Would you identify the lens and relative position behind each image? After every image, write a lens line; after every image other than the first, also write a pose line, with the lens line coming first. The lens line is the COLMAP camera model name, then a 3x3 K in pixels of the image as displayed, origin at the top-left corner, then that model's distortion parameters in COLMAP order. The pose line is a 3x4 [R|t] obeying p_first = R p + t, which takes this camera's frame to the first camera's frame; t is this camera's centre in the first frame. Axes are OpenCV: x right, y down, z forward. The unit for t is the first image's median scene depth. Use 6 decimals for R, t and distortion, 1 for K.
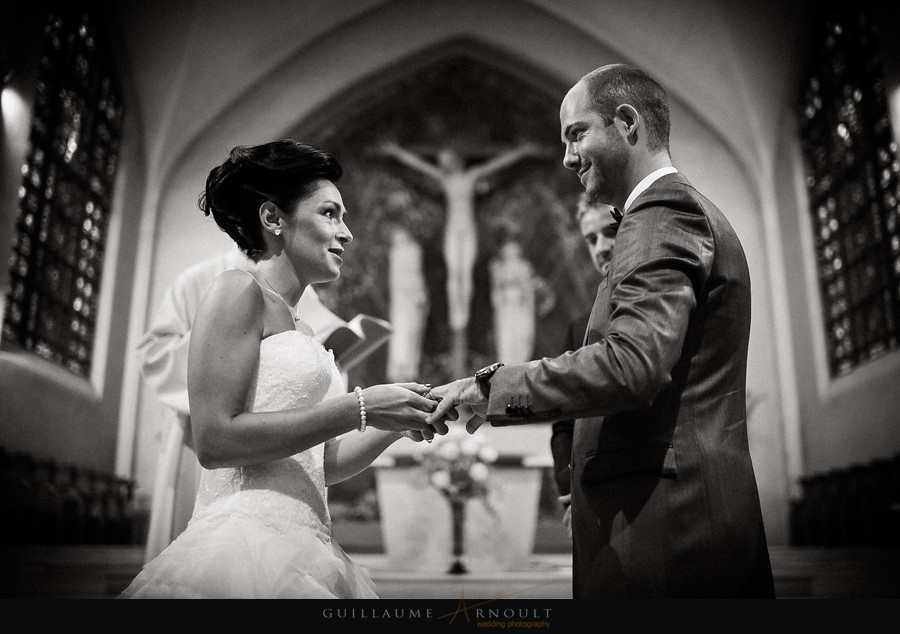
lens RADIAL K [[901.8, 0, 450.0], [0, 901.8, 317.0], [0, 0, 1]] dist [-0.088296, 0.024496]
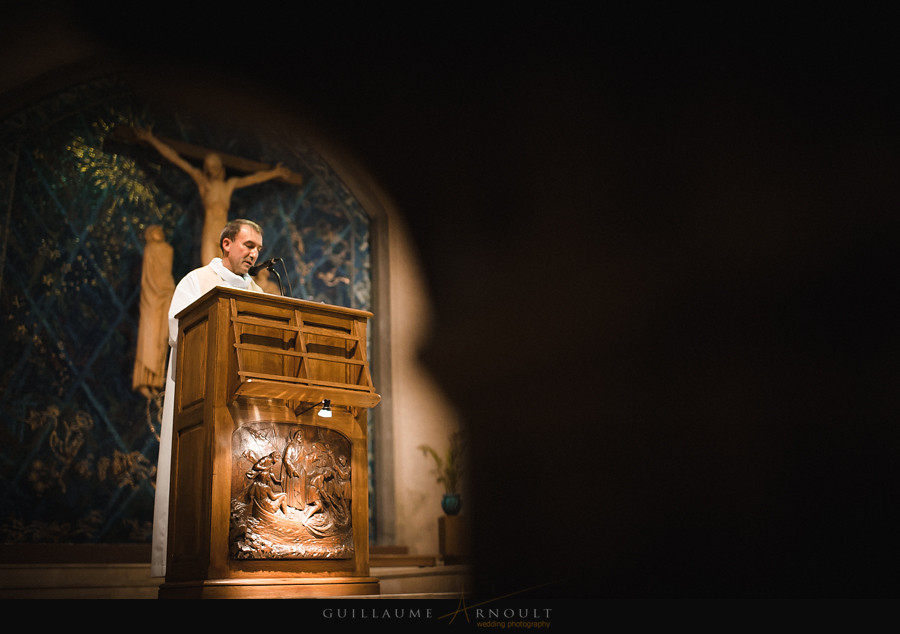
lens RADIAL K [[901.8, 0, 450.0], [0, 901.8, 317.0], [0, 0, 1]] dist [-0.088296, 0.024496]
pose [[0.774164, 0.148681, 0.615276, -0.367879], [-0.118520, 0.988879, -0.089836, 0.041767], [-0.621790, -0.003375, 0.783177, 0.094738]]
